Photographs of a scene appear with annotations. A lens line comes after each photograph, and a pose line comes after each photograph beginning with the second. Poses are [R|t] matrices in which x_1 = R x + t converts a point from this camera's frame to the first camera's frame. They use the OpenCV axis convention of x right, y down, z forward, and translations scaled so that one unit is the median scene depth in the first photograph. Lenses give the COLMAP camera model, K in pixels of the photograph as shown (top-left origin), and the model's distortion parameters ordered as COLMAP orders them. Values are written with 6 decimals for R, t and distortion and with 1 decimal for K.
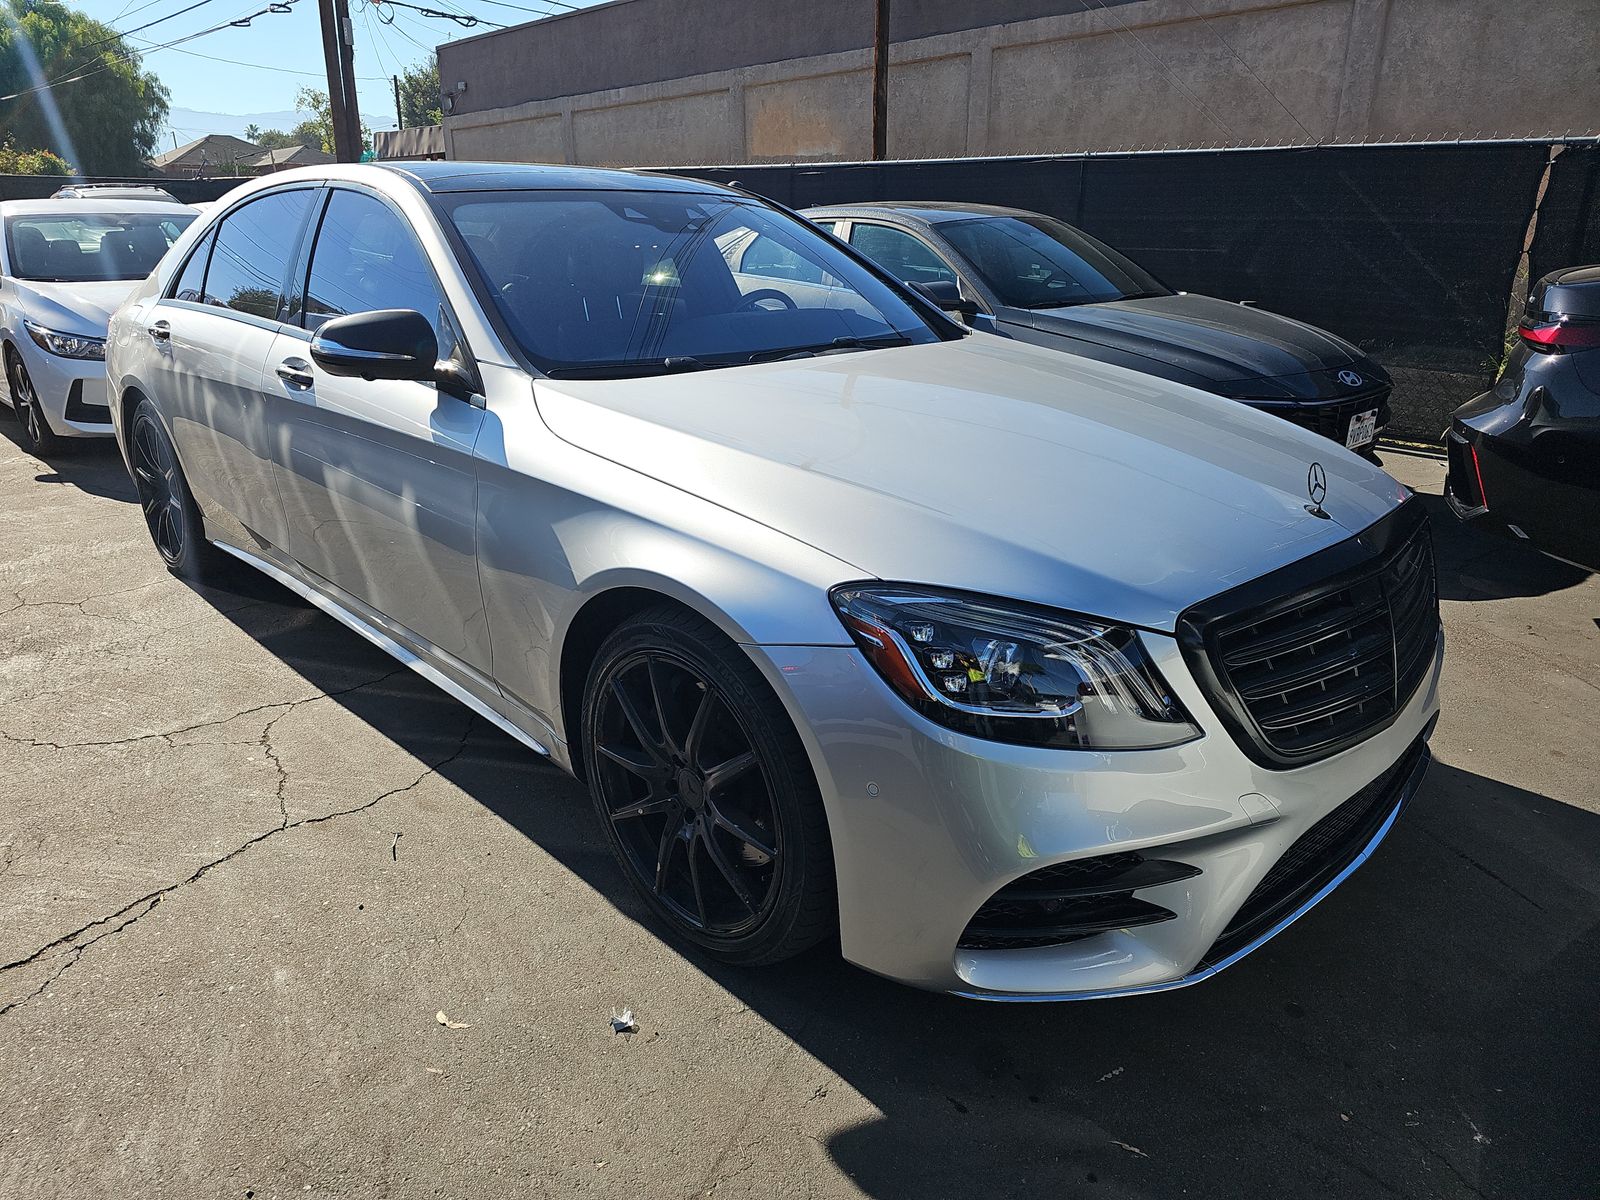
lens RADIAL K [[1047.2, 0, 792.1], [0, 1047.2, 604.2], [0, 0, 1]] dist [0.044449, -0.039287]
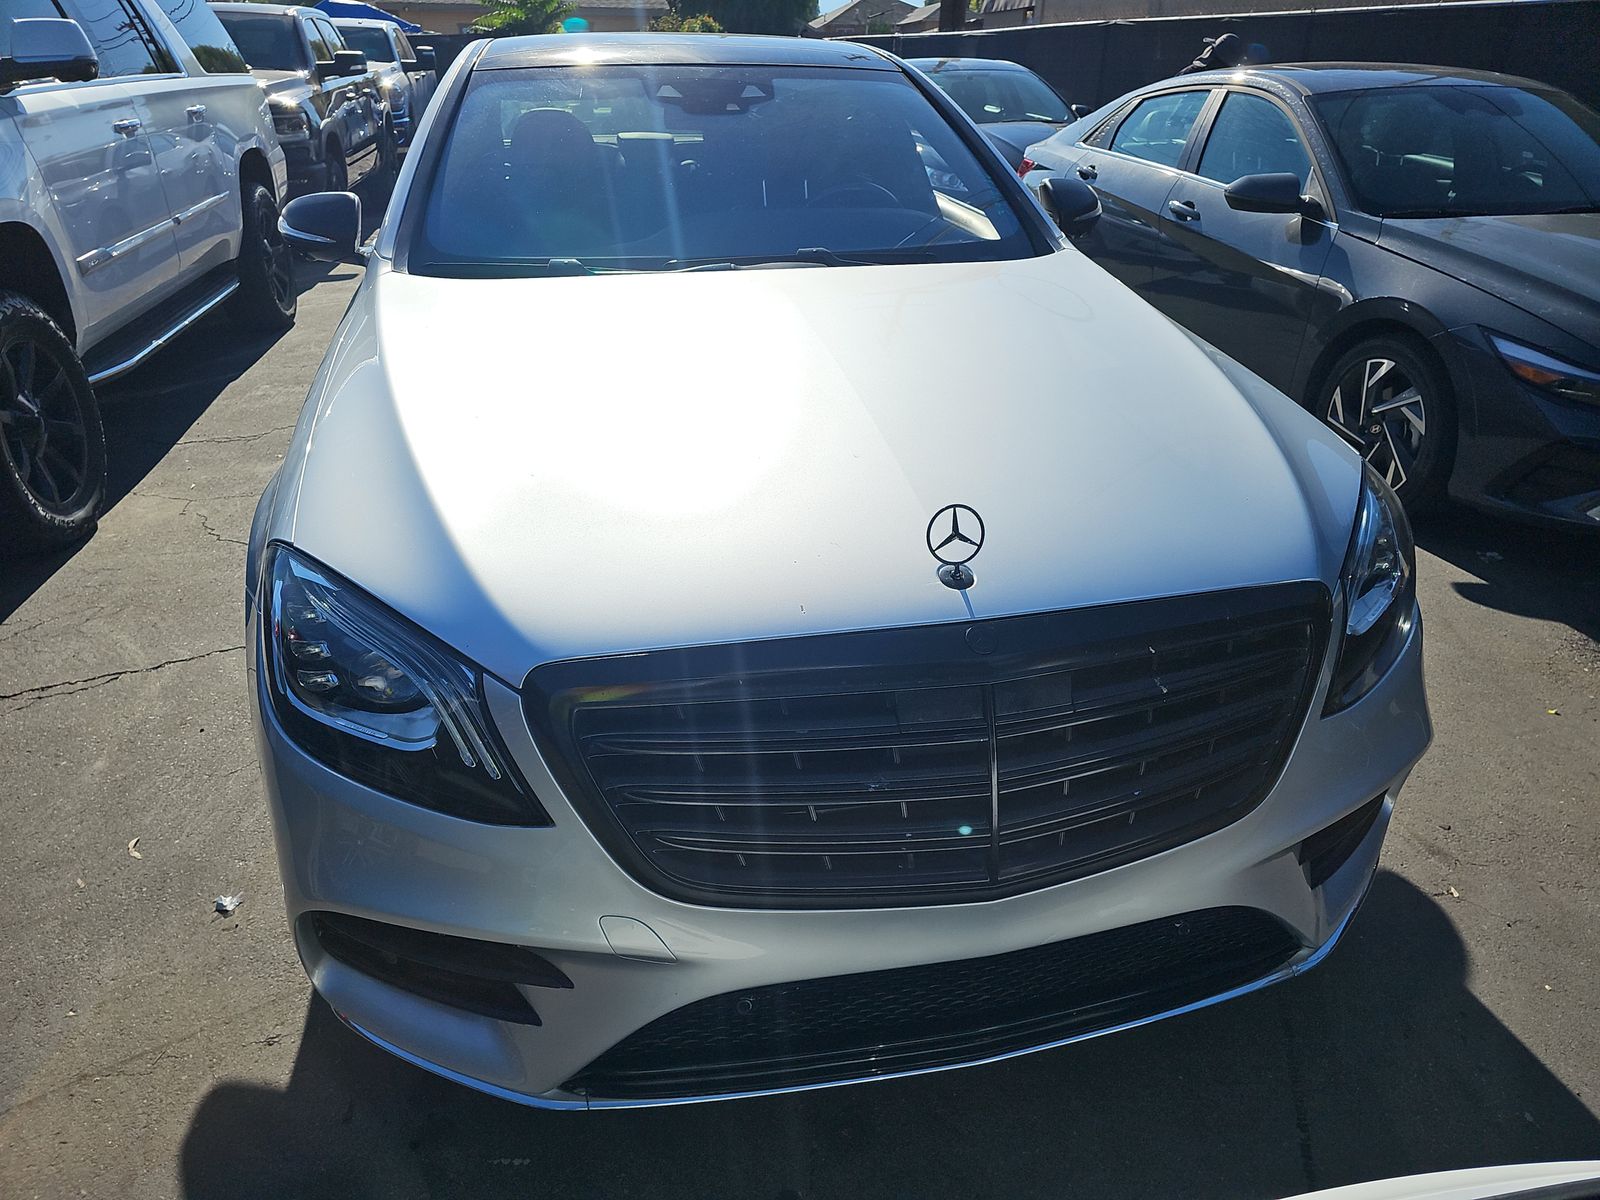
lens RADIAL K [[1047.2, 0, 792.1], [0, 1047.2, 604.2], [0, 0, 1]] dist [0.044449, -0.039287]
pose [[0.861631, 0.227814, -0.453534, 0.724668], [-0.175128, 0.972169, 0.155618, -0.156457], [0.476363, -0.054659, 0.877548, 0.348954]]
